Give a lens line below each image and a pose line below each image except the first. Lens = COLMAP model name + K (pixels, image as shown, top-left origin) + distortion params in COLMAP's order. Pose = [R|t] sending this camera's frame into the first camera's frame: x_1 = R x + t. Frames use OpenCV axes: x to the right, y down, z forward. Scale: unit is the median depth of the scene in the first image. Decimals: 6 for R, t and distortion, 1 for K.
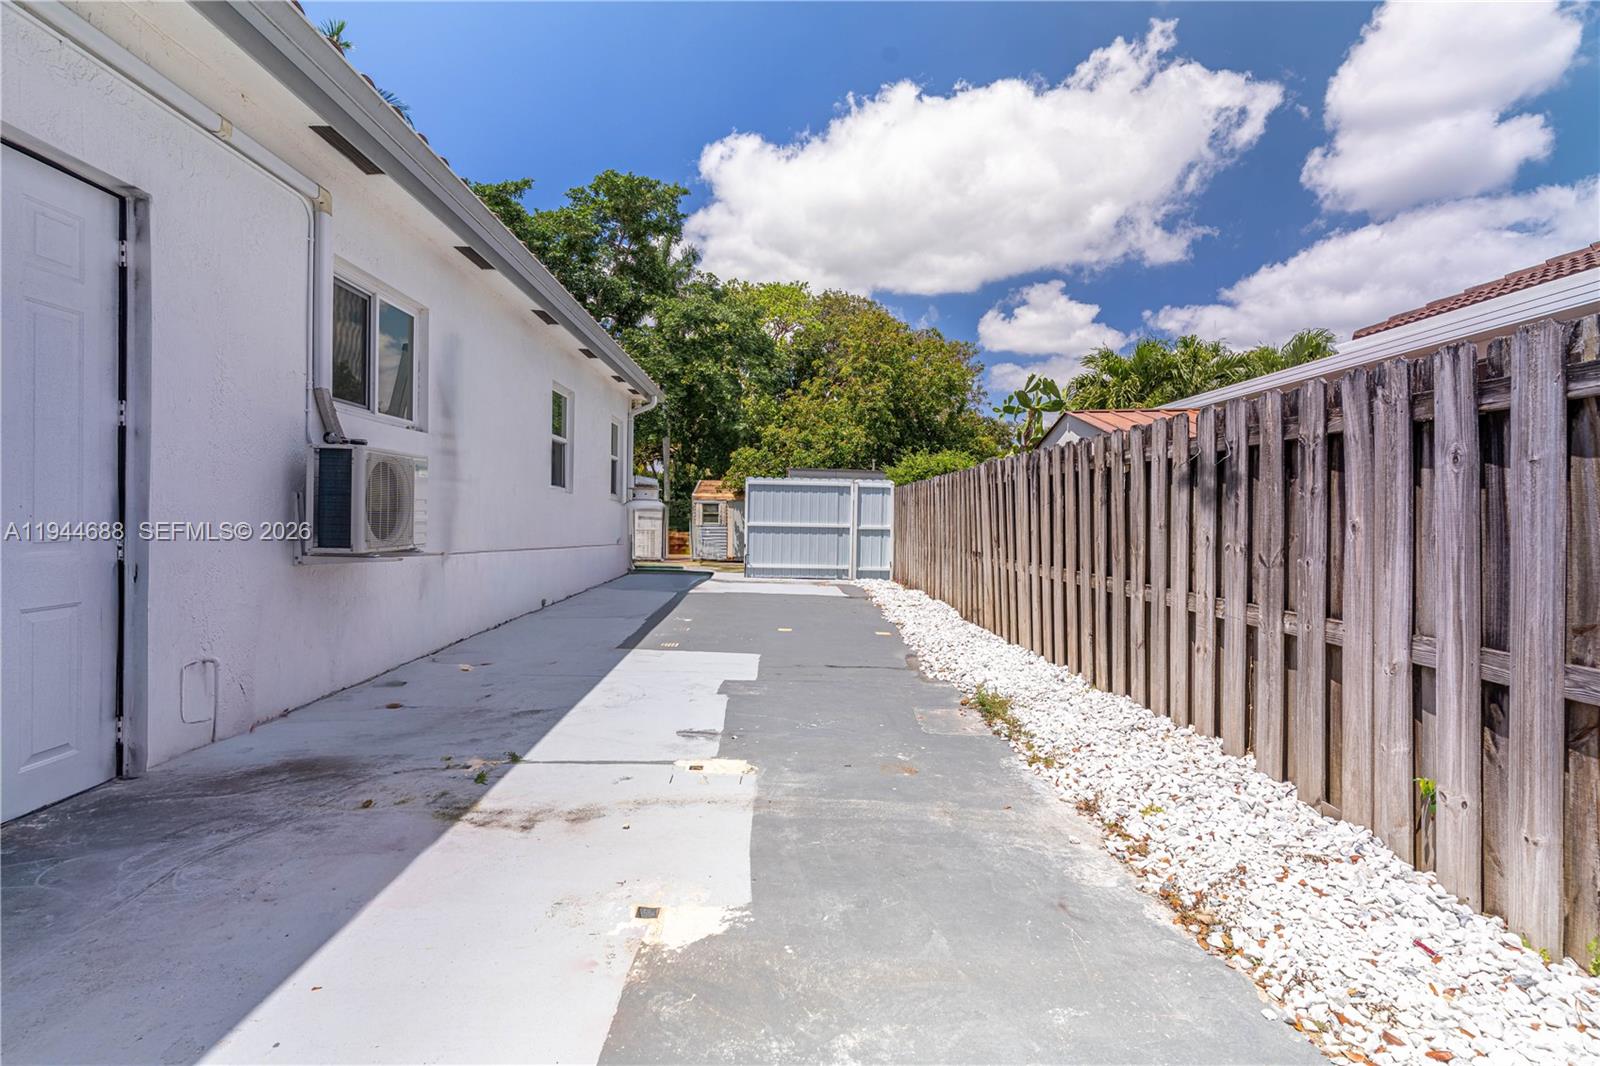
lens RADIAL K [[770.5, 0, 799.5], [0, 770.5, 521.1], [0, 0, 1]] dist [-0.000628, 0.001949]
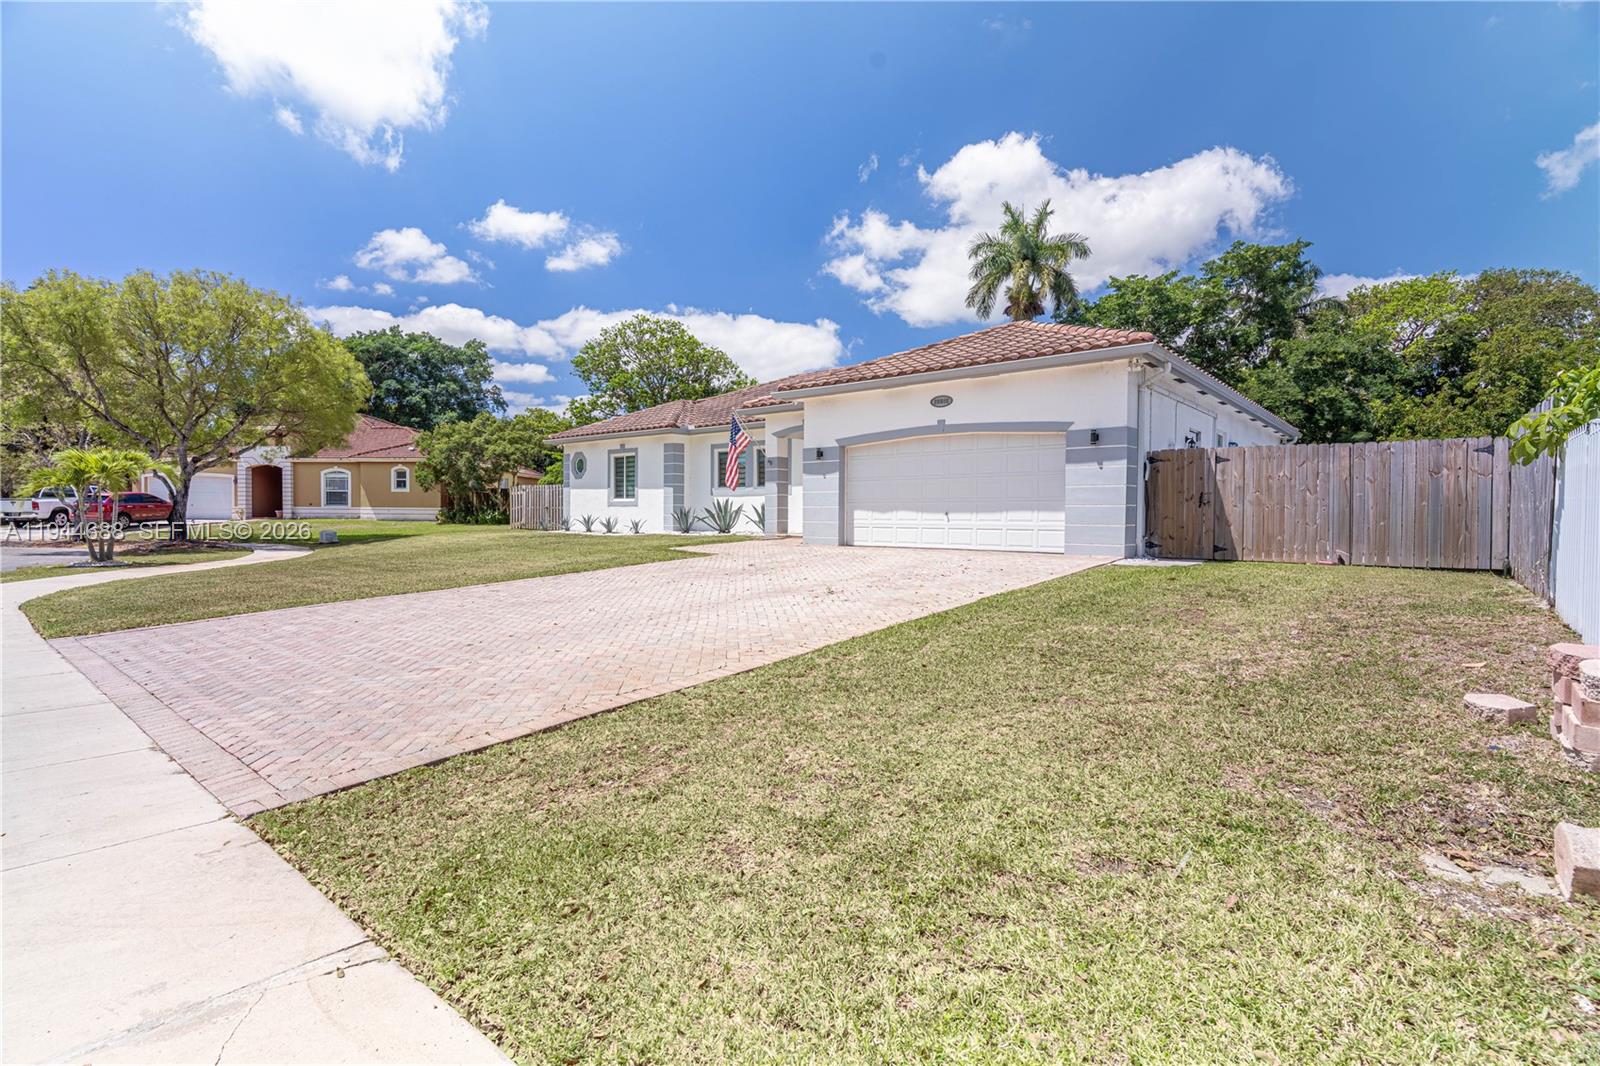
lens RADIAL K [[770.5, 0, 795.4], [0, 770.5, 527.0], [0, 0, 1]] dist [-0.000628, 0.001949]
pose [[0.743071, 0.000819, -0.669213, 0.071664], [0.006540, 0.999943, 0.008485, 0.003510], [0.669181, -0.010681, 0.743023, -0.493602]]
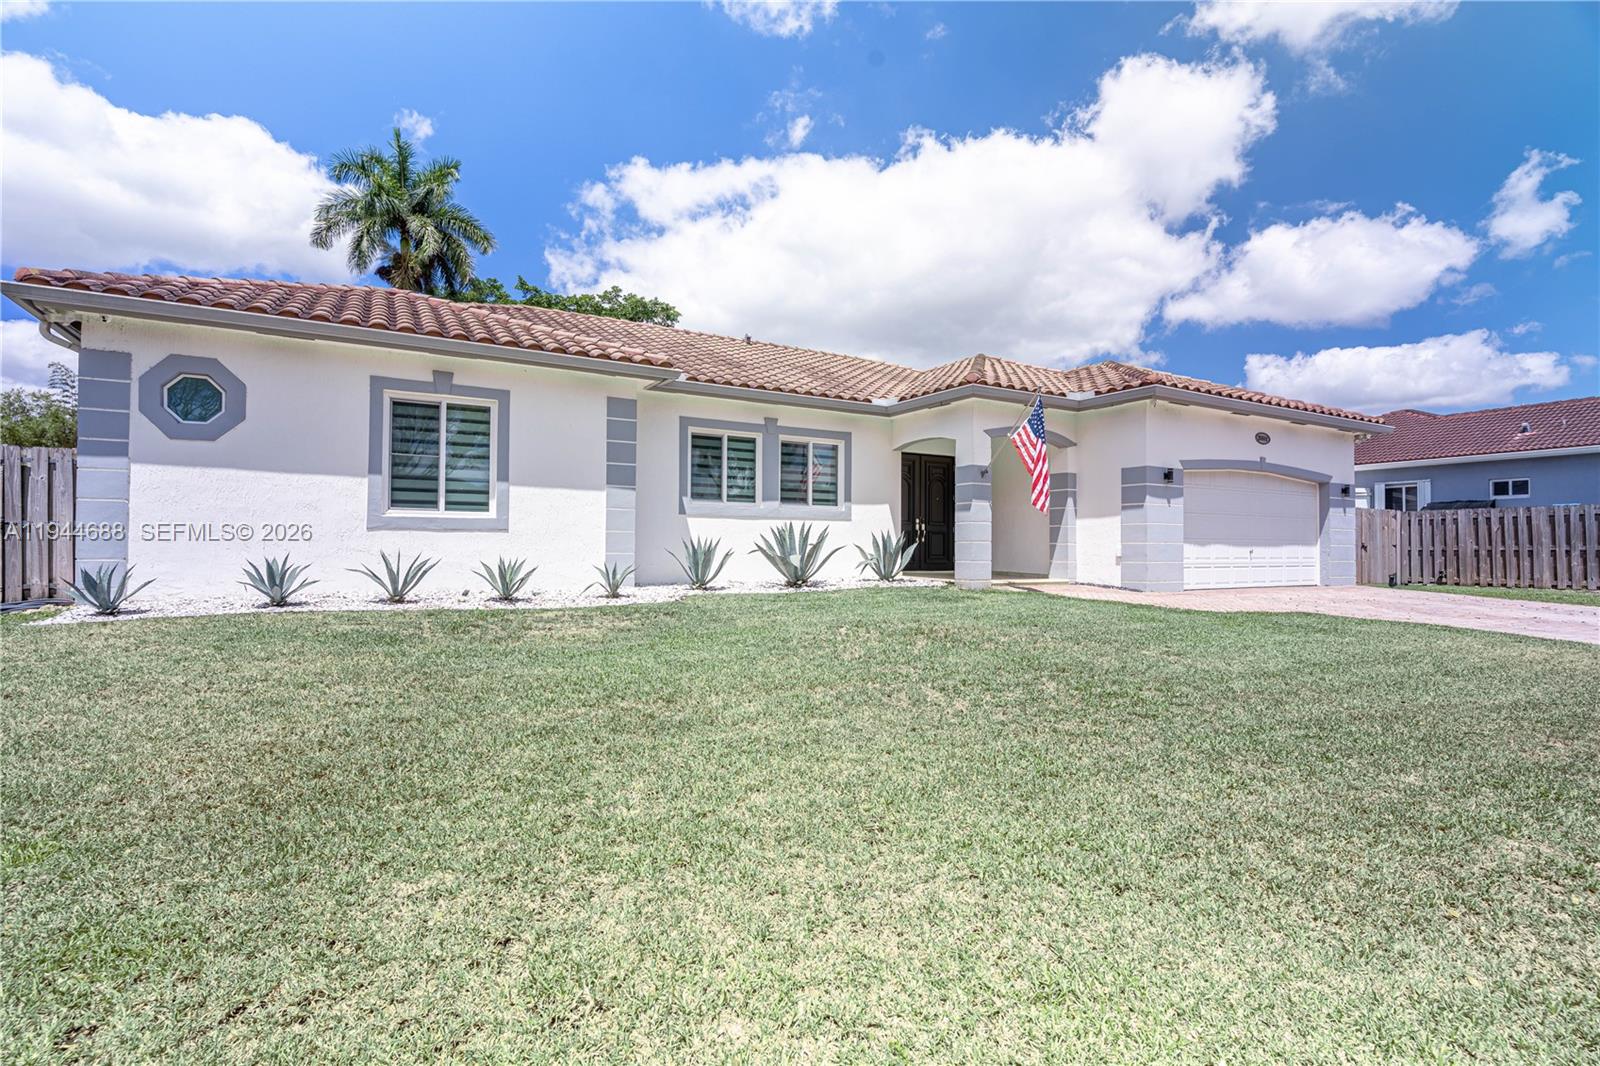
lens RADIAL K [[770.5, 0, 807.7], [0, 770.5, 530.3], [0, 0, 1]] dist [-0.000628, 0.001949]
pose [[0.876856, 0.003342, 0.480741, -2.201312], [0.003206, 0.999913, -0.012799, -0.034259], [-0.480742, 0.012764, 0.876769, -0.056947]]
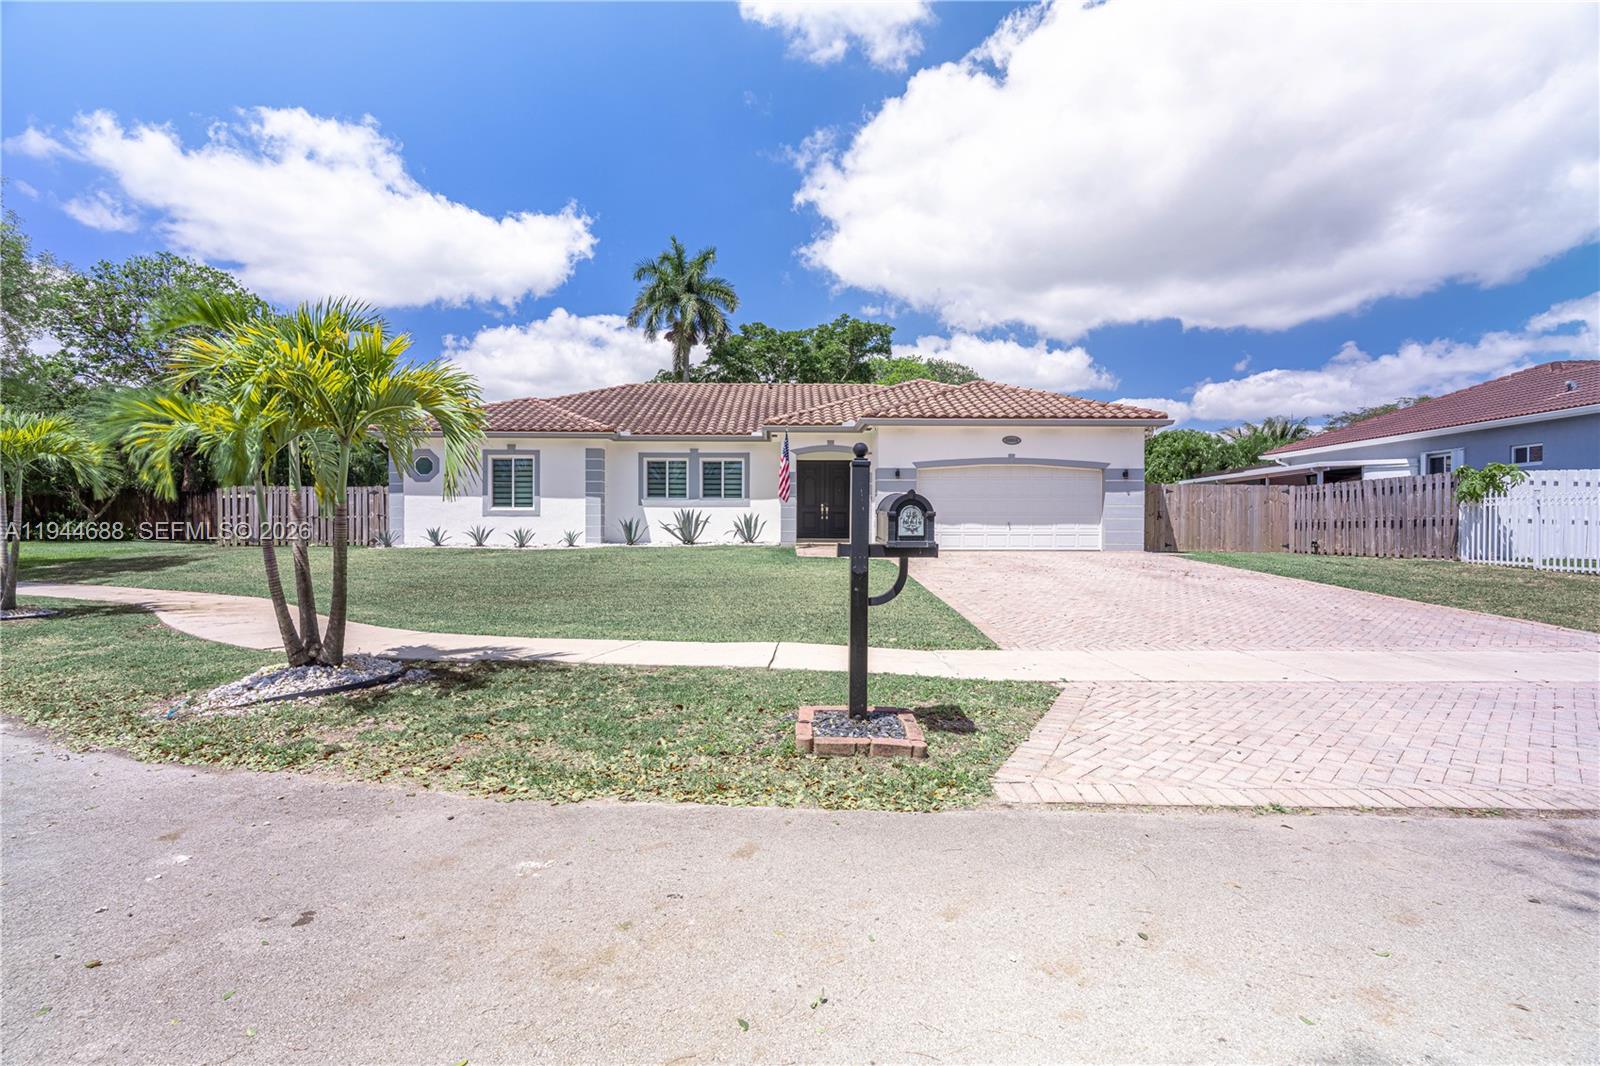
lens RADIAL K [[770.5, 0, 794.5], [0, 770.5, 524.3], [0, 0, 1]] dist [-0.000628, 0.001949]
pose [[0.999843, -0.011988, -0.013053, -1.267963], [0.011983, 0.999928, -0.000430, -0.013856], [0.013057, 0.000273, 0.999915, -1.201975]]
